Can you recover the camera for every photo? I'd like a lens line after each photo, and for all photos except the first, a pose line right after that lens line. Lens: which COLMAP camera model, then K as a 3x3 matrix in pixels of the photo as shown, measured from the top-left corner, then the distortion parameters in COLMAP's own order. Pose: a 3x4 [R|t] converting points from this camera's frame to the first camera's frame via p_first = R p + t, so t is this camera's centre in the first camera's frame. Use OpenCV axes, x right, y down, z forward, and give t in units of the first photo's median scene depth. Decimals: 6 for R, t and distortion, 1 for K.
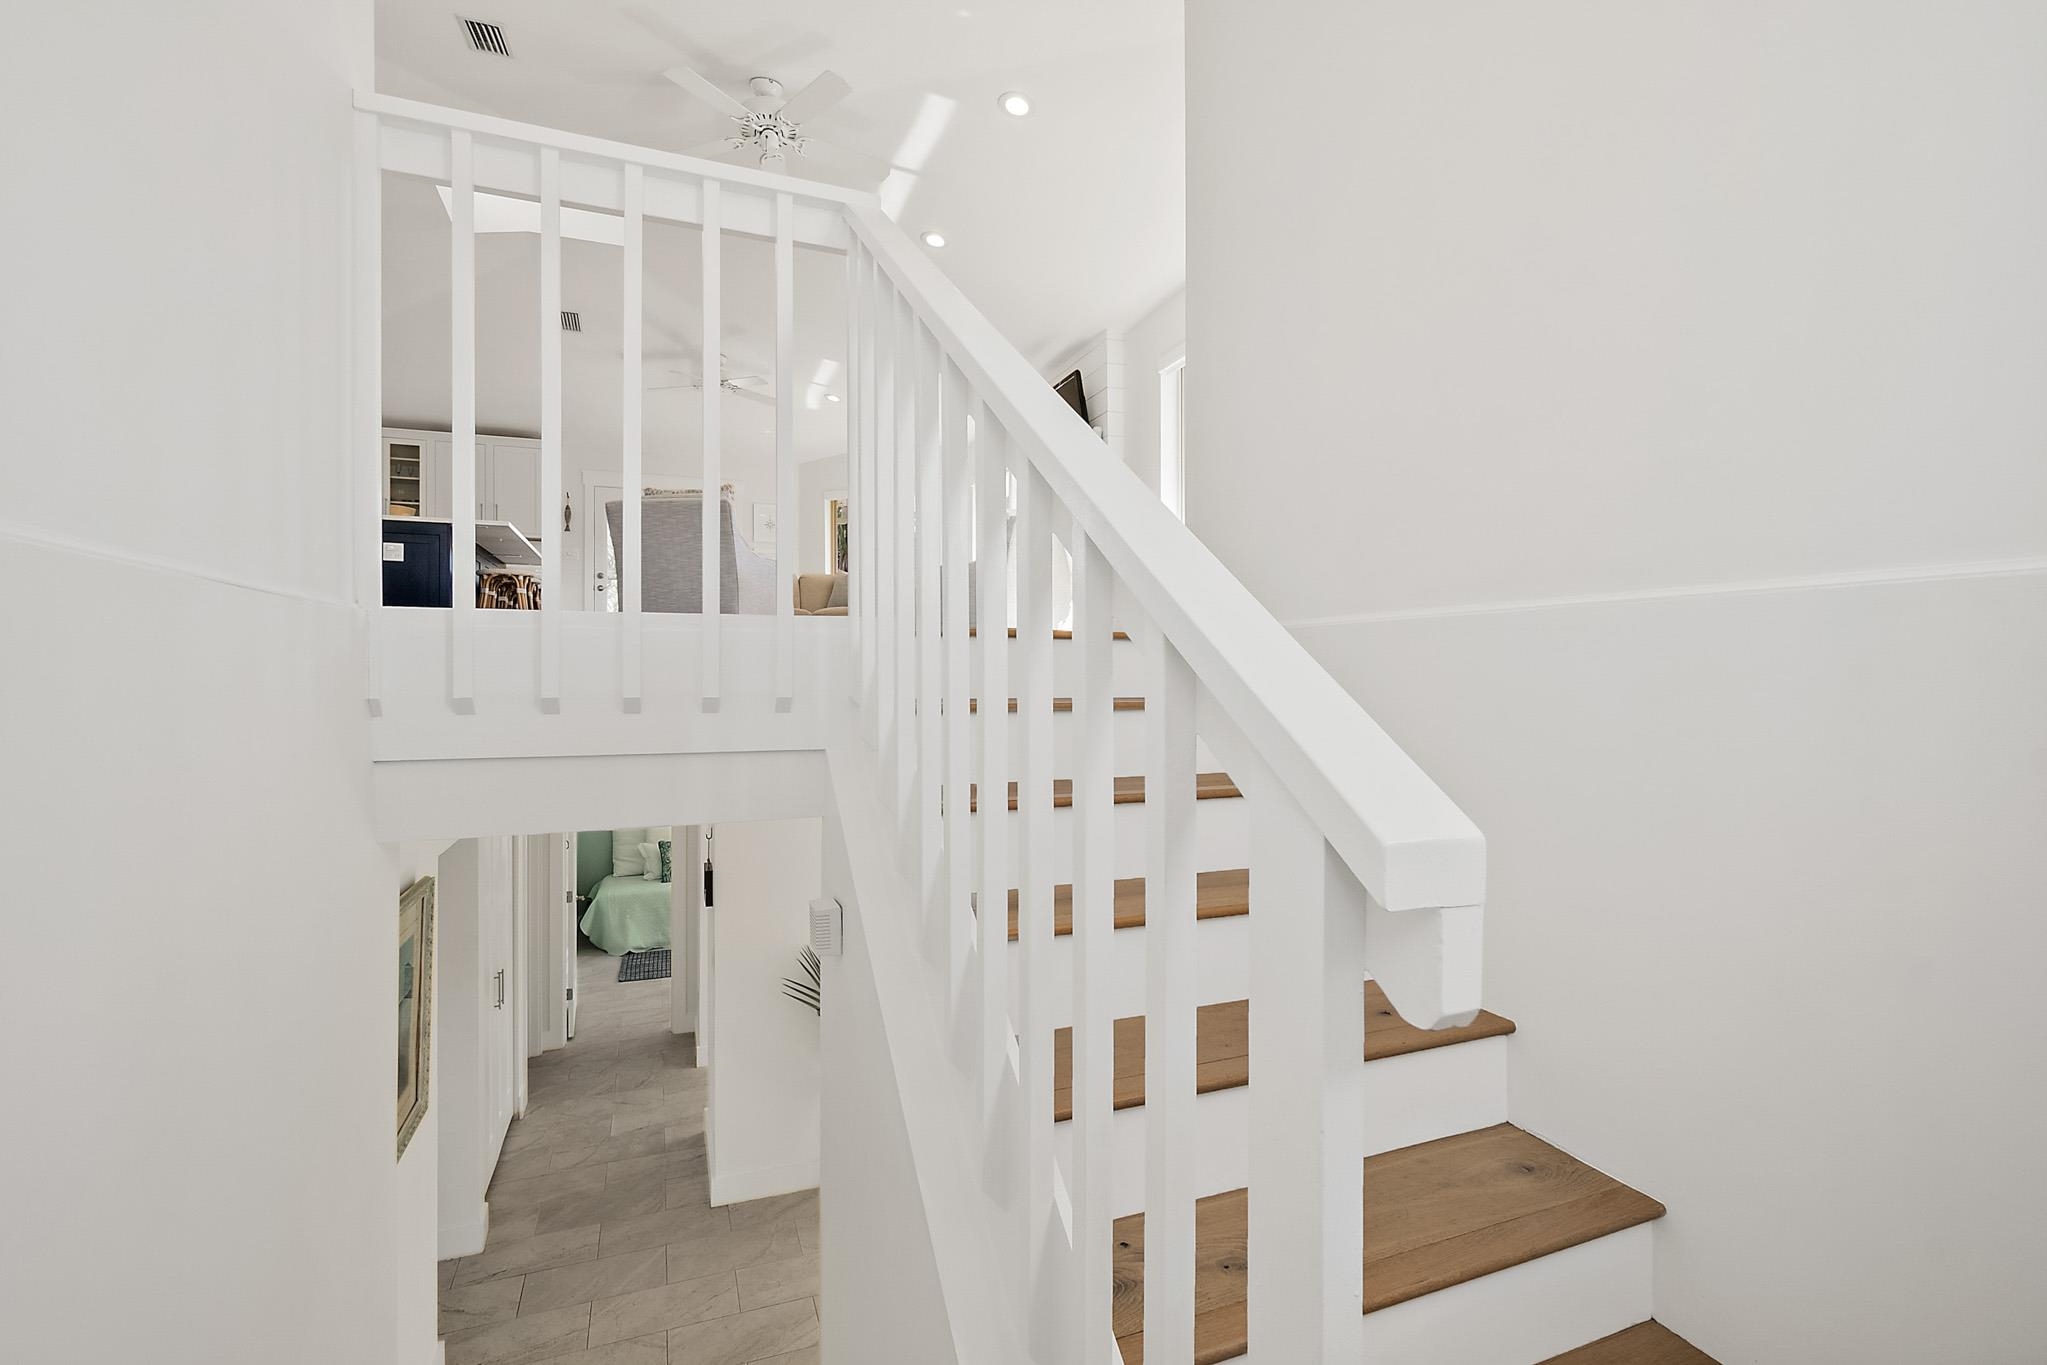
lens RADIAL K [[894.7, 0, 990.5], [0, 894.7, 680.8], [0, 0, 1]] dist [-0.001197, 0.000001]
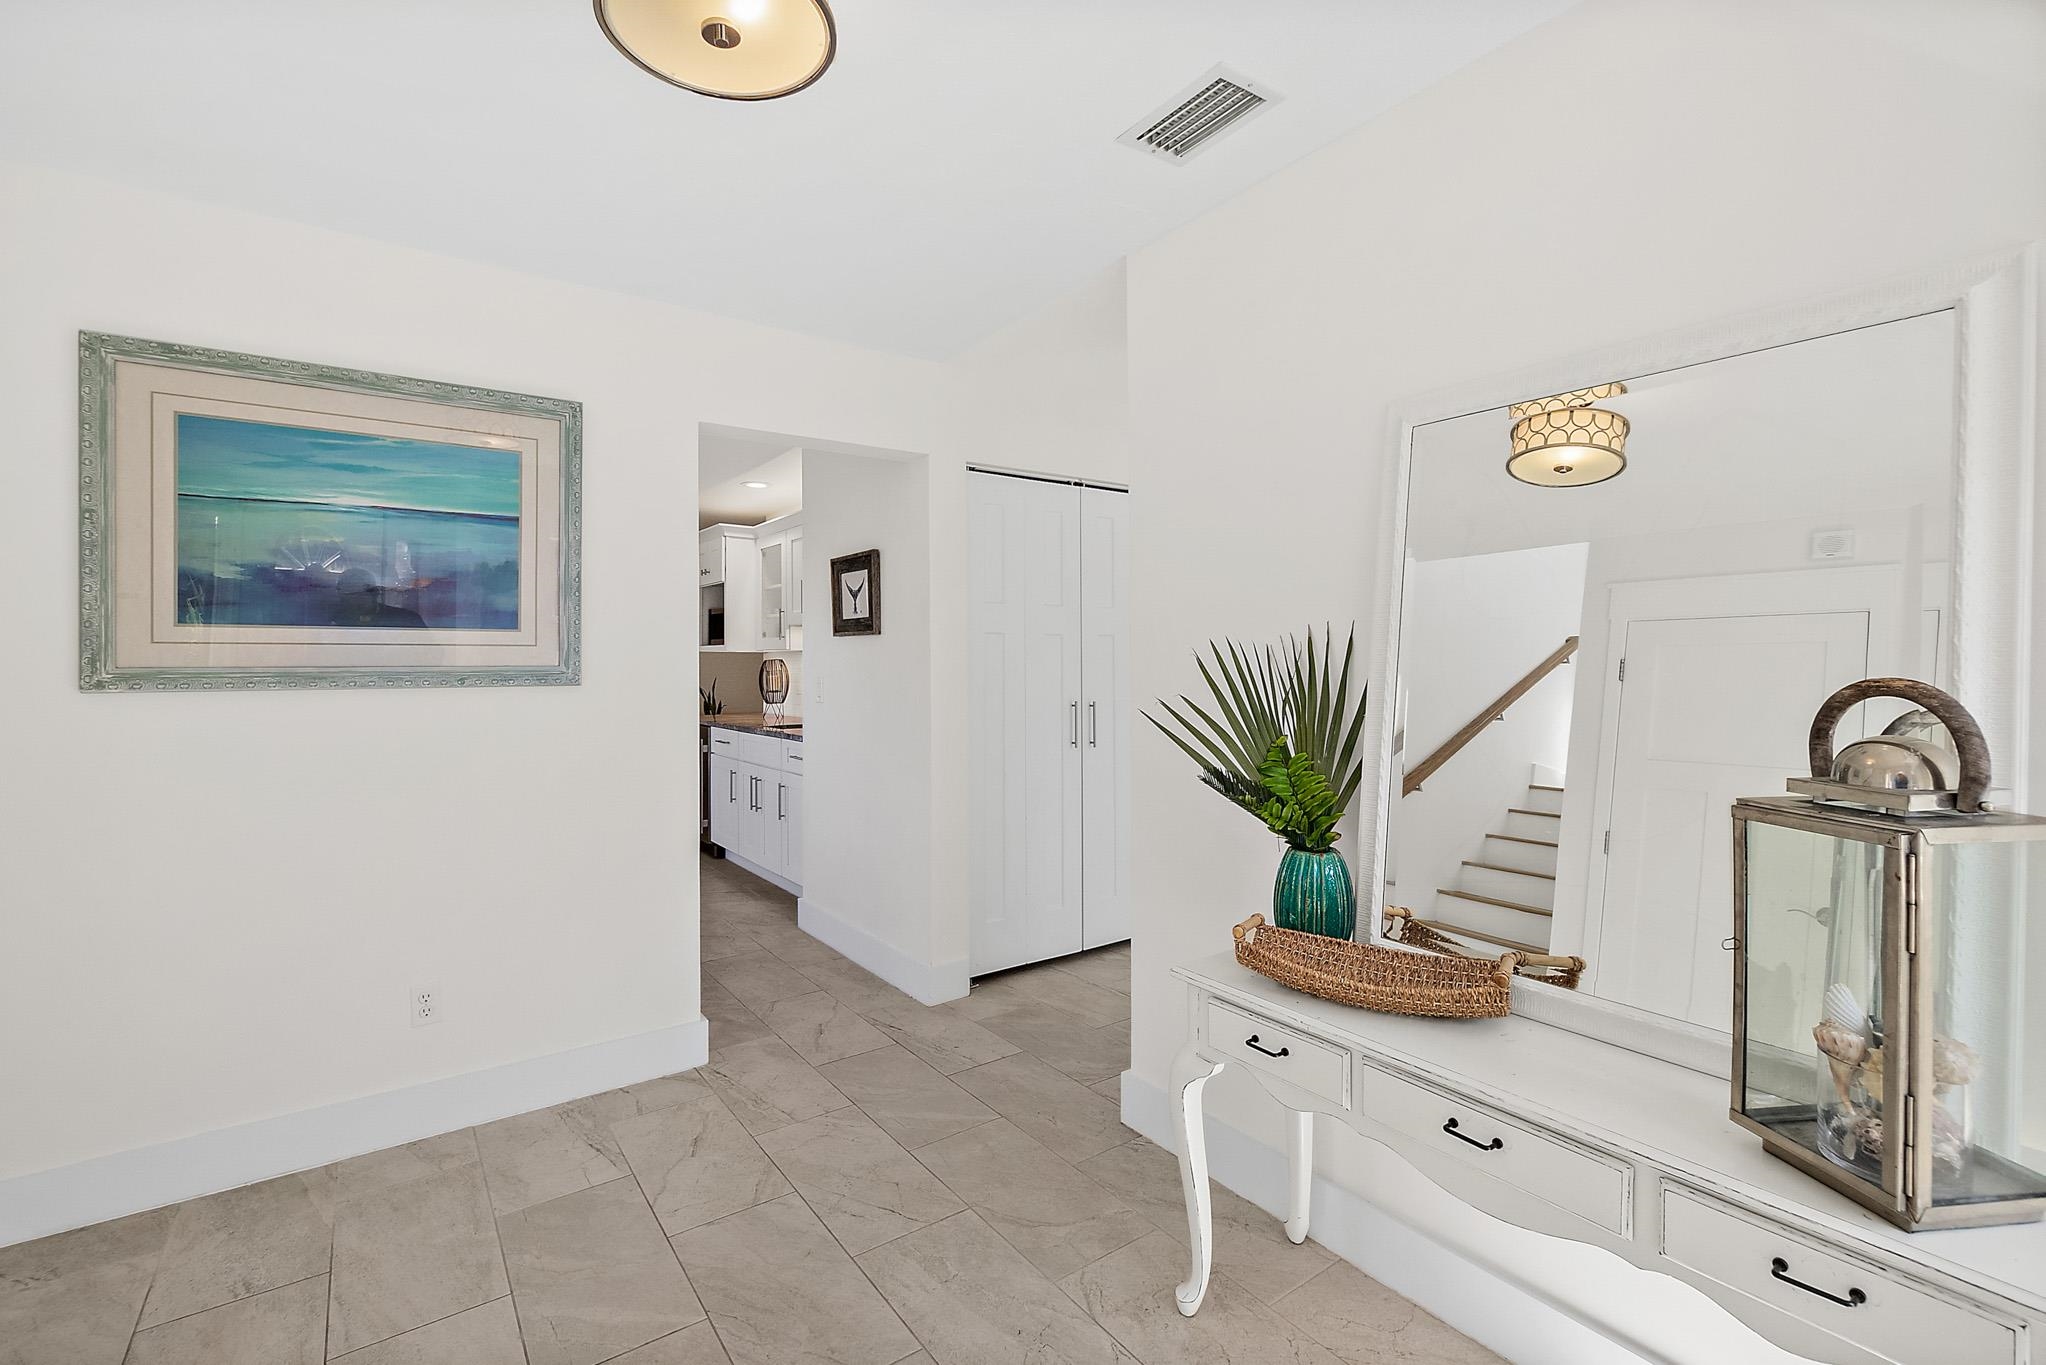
lens RADIAL K [[873.4, 0, 1014.6], [0, 873.4, 672.8], [0, 0, 1]] dist [0.000449, 0.000124]
pose [[0.269120, -0.000173, -0.963107, 0.157035], [0.012774, 0.999913, 0.003389, 0.272736], [0.963022, -0.013215, 0.269098, 0.693289]]
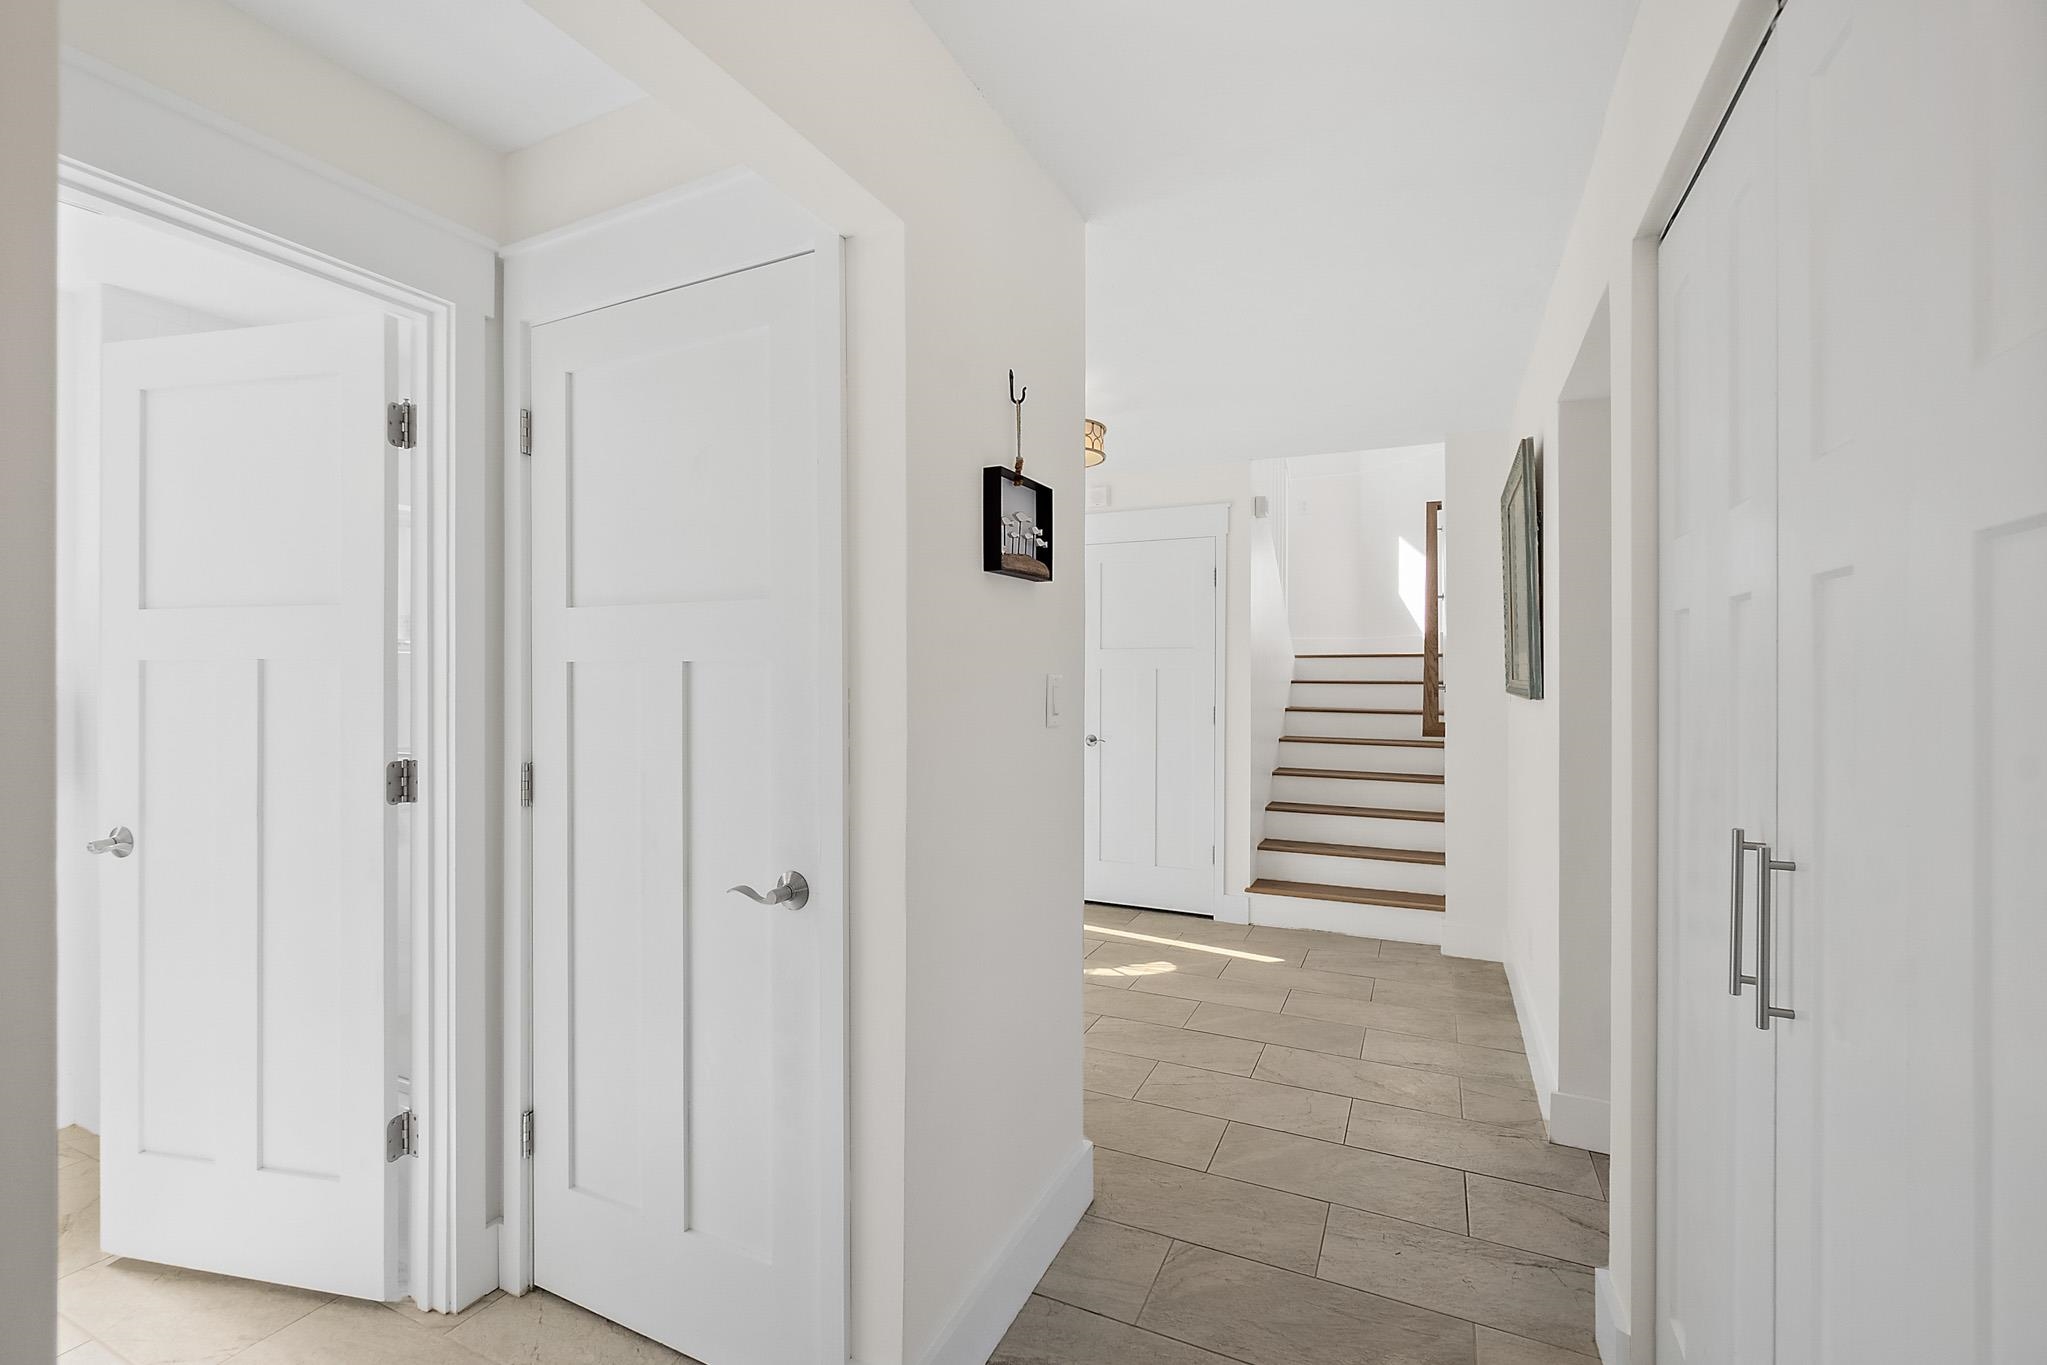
lens RADIAL K [[894.7, 0, 990.5], [0, 894.7, 680.8], [0, 0, 1]] dist [-0.001197, 0.000001]
pose [[-0.684064, -0.009100, 0.729366, -0.539561], [-0.012463, 0.999922, 0.000788, 0.270663], [-0.729316, -0.008551, -0.684124, 1.189146]]
